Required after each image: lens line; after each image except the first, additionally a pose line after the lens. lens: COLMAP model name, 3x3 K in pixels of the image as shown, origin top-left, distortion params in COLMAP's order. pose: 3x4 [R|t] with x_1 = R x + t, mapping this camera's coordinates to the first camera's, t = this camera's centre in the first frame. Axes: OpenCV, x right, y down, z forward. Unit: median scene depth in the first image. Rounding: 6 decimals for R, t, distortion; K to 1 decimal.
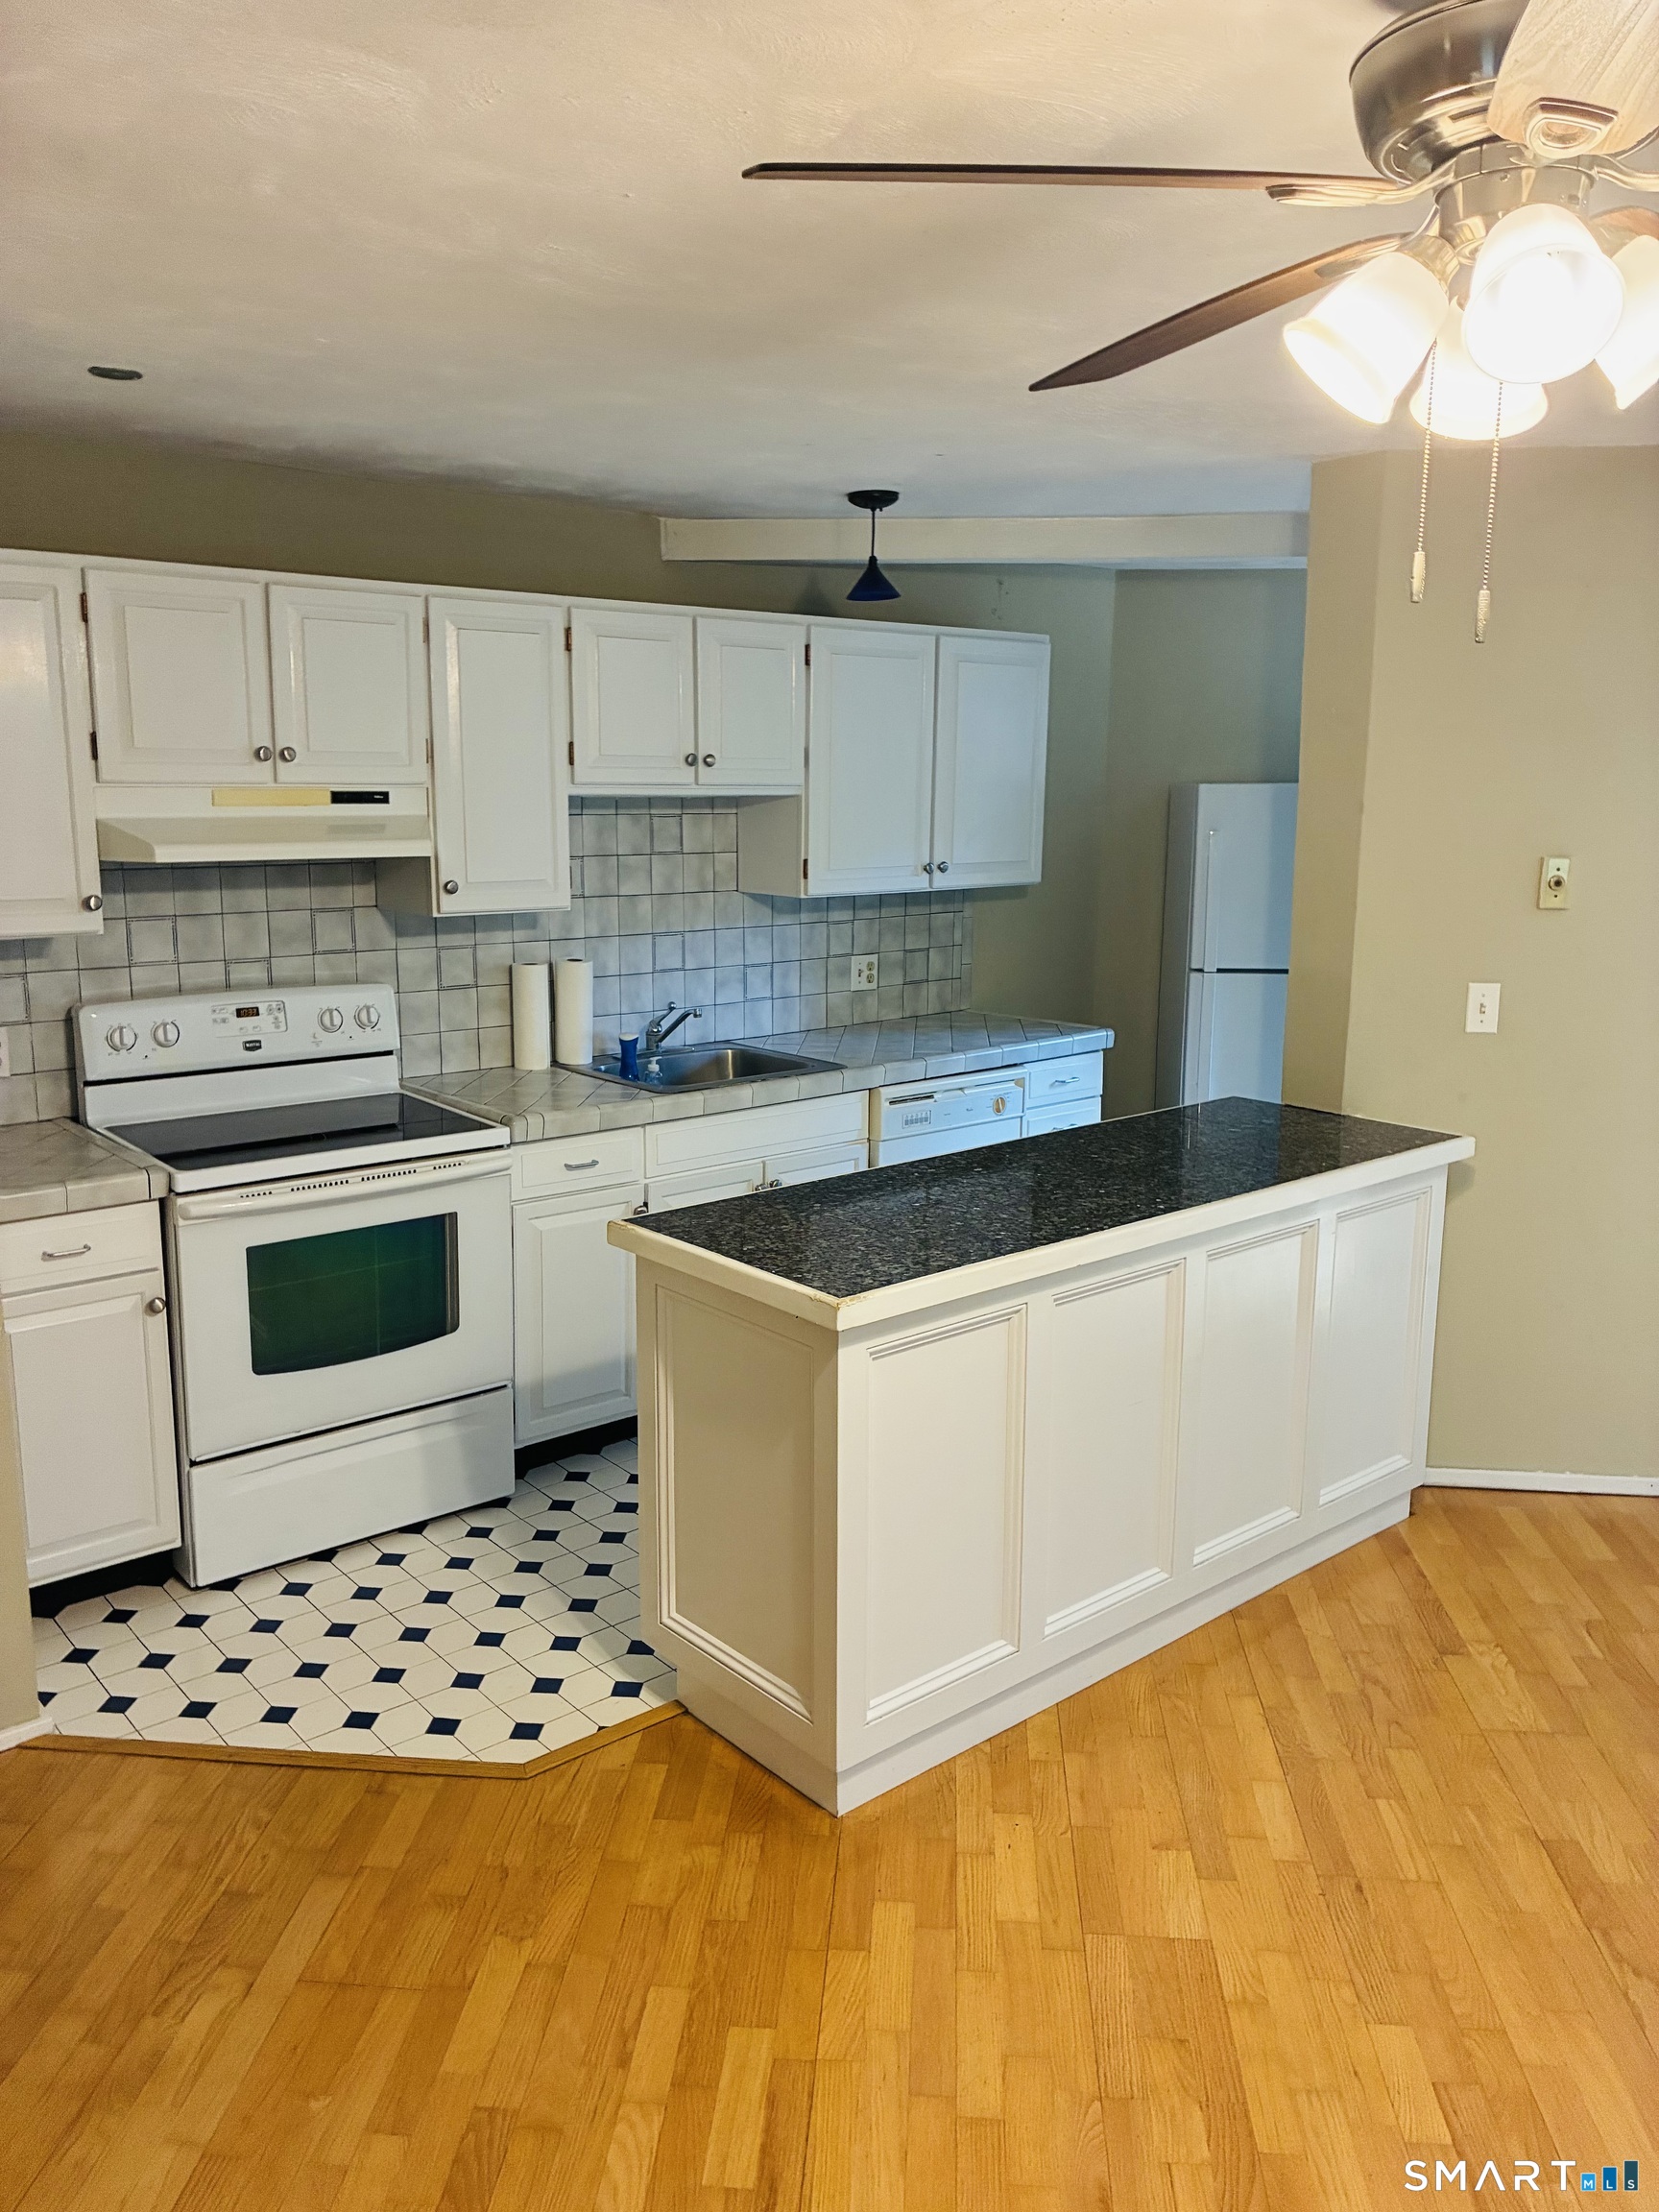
lens RADIAL K [[1677.1, 0, 804.7], [0, 1677.1, 1100.1], [0, 0, 1]] dist [0.046208, -0.061156]
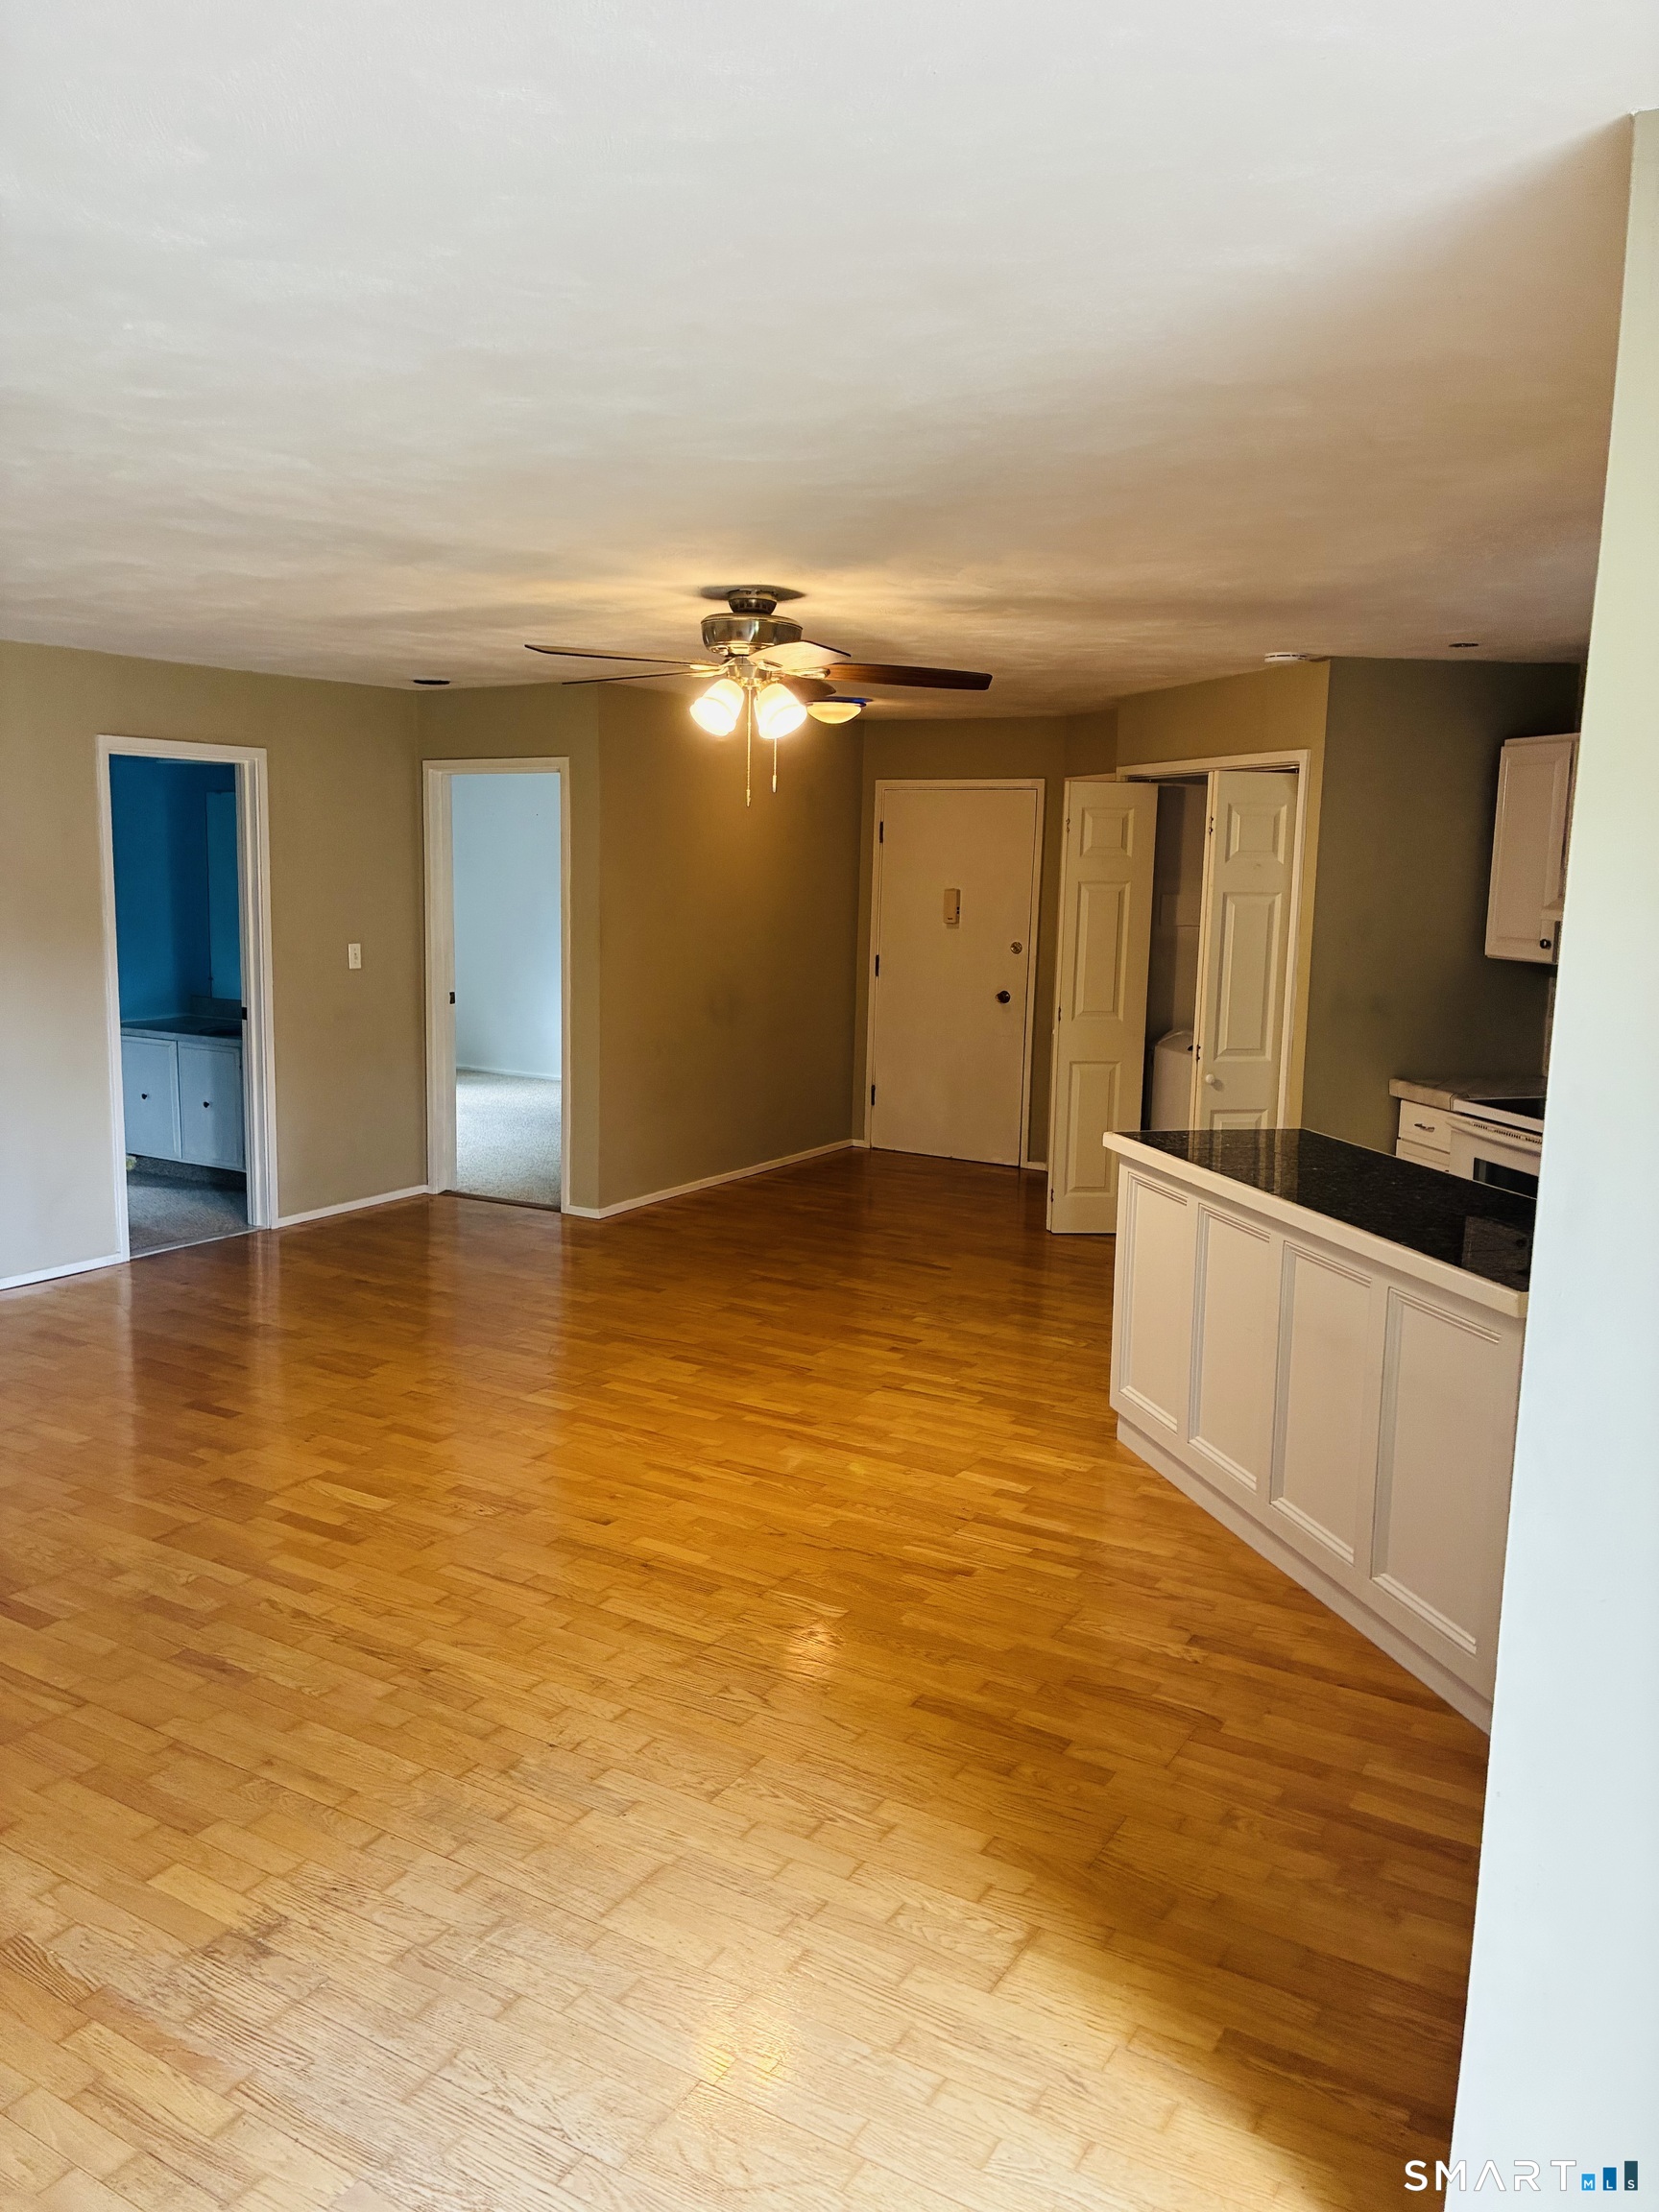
lens RADIAL K [[1677.1, 0, 790.3], [0, 1677.1, 1105.4], [0, 0, 1]] dist [0.046208, -0.061156]
pose [[-0.451780, 0.122031, -0.883744, 1.187691], [-0.190852, 0.954447, 0.229360, -0.174845], [0.871476, 0.272284, -0.407910, 0.929977]]
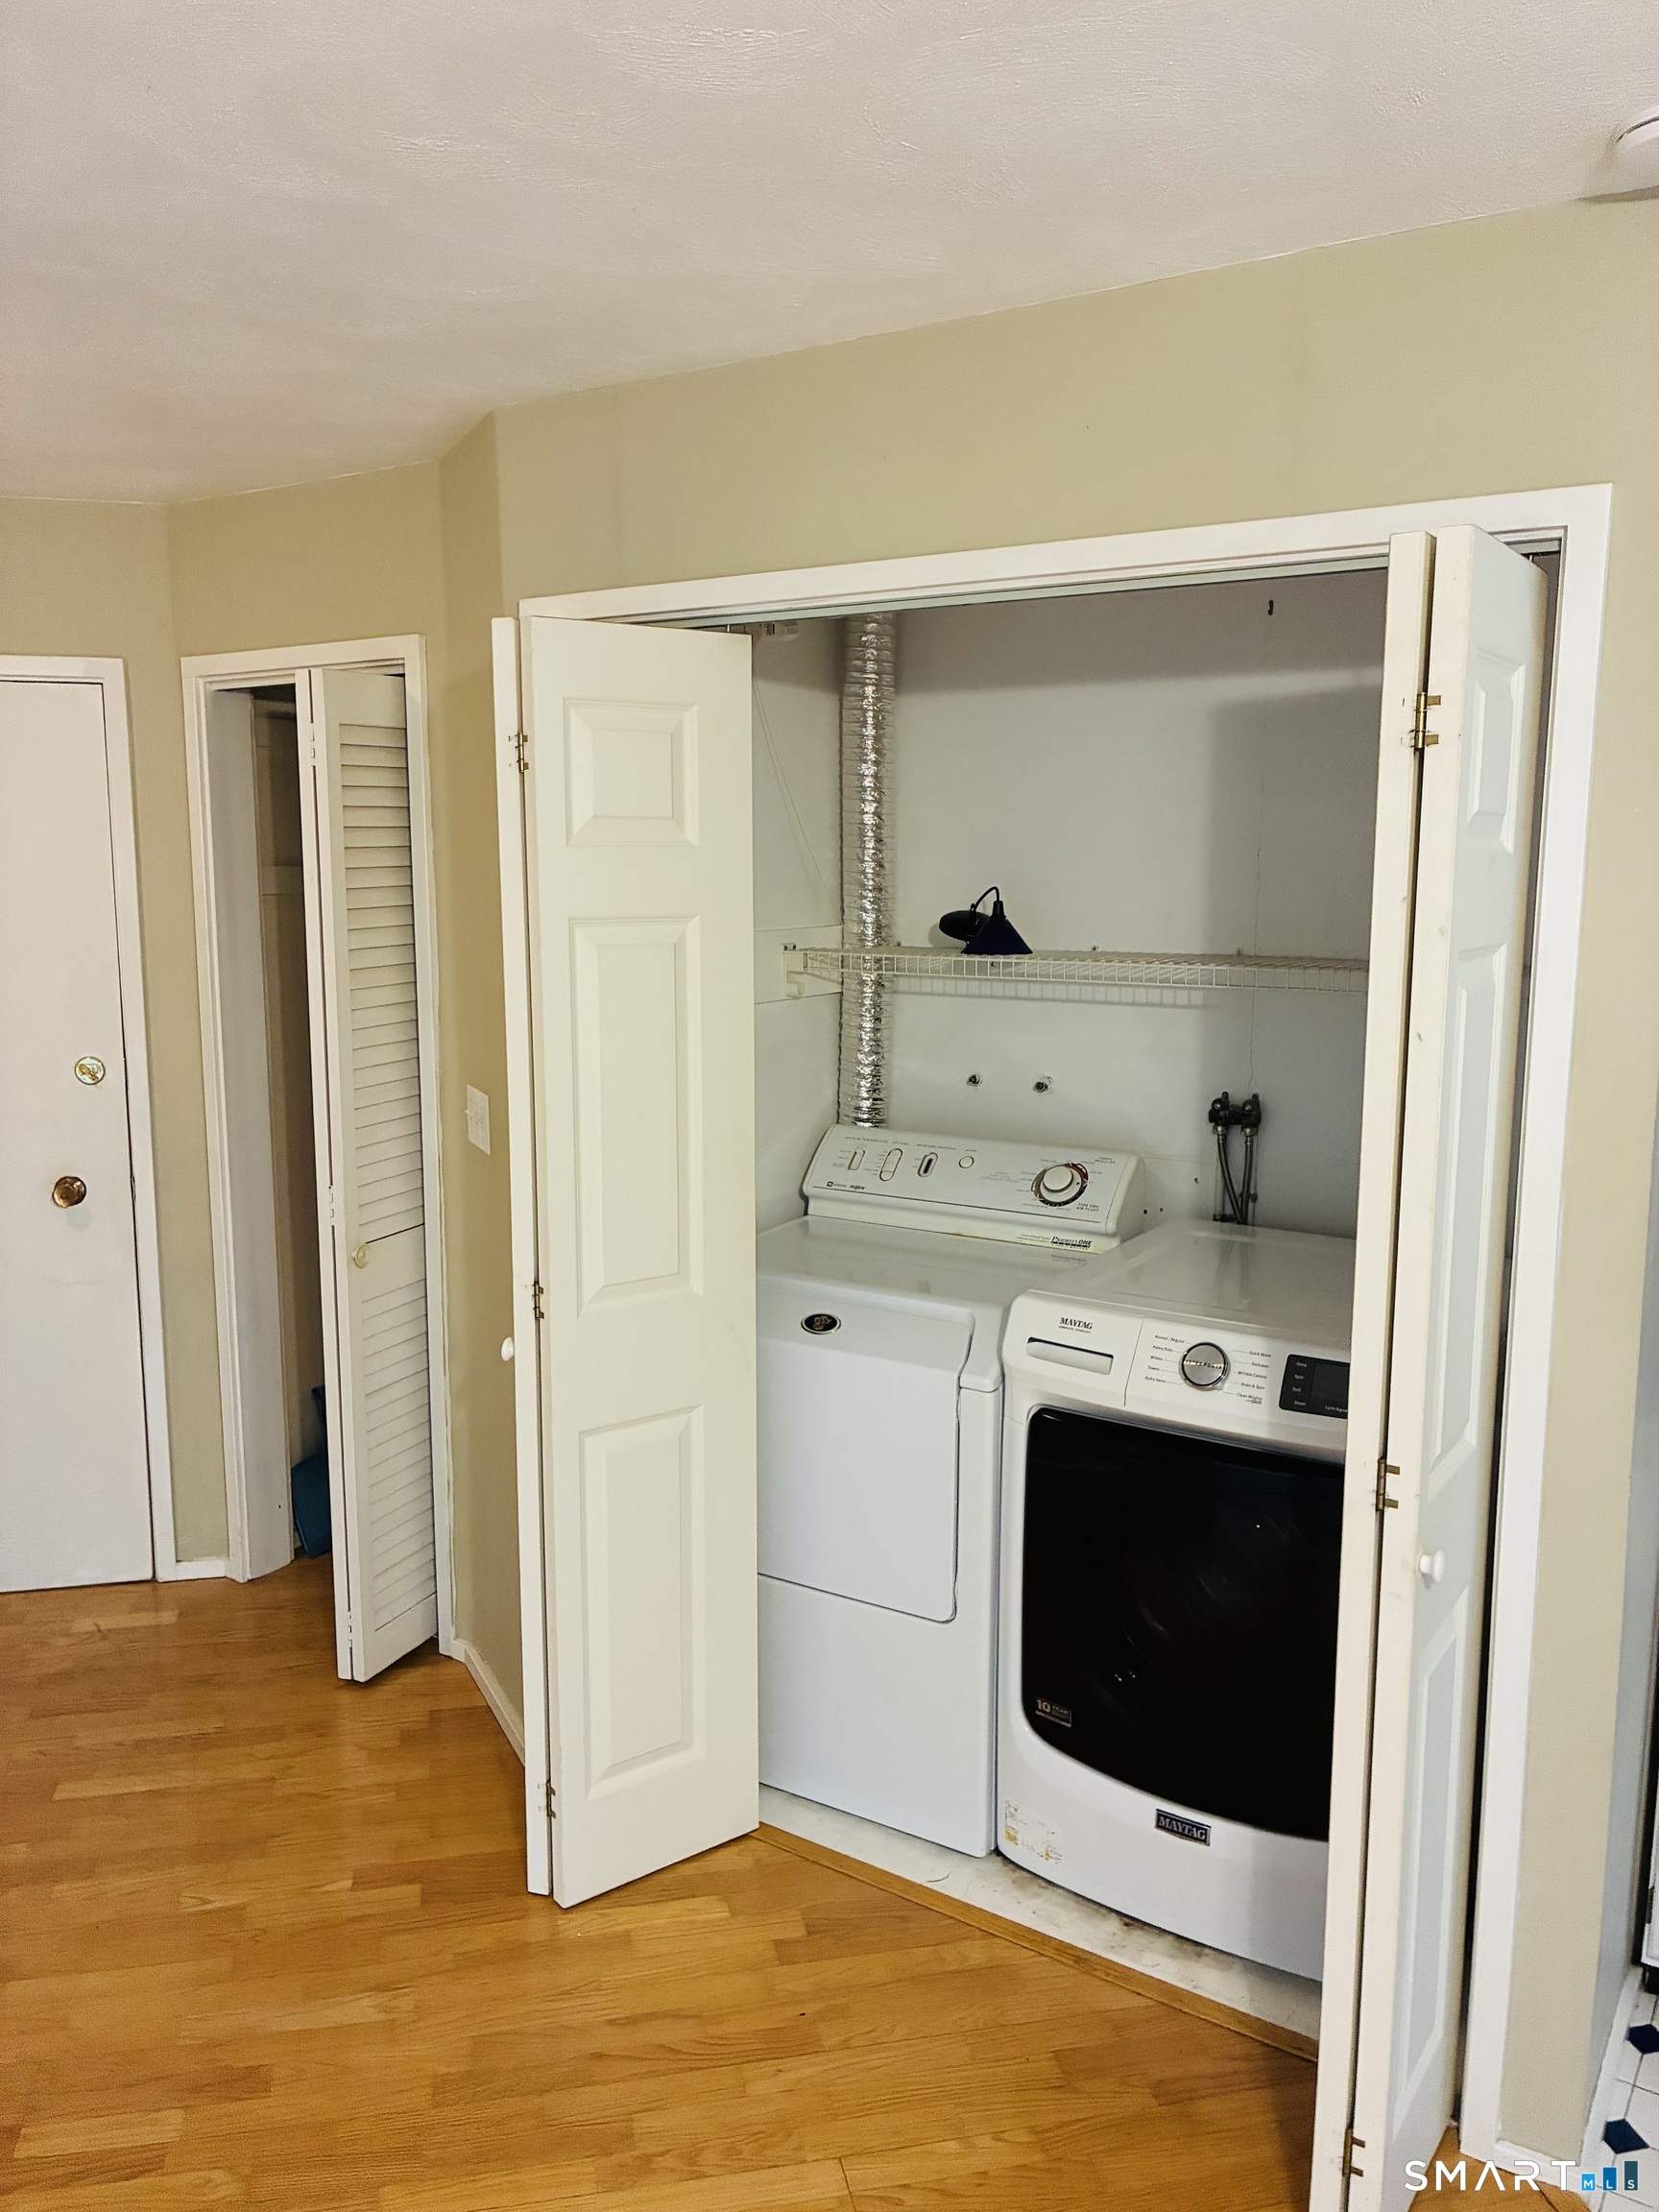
lens RADIAL K [[1677.1, 0, 818.1], [0, 1677.1, 1097.7], [0, 0, 1]] dist [0.046208, -0.061156]
pose [[0.294435, 0.135146, -0.946067, 0.049022], [-0.181143, 0.979897, 0.083603, -0.055812], [0.938347, 0.146757, 0.312997, 0.312856]]
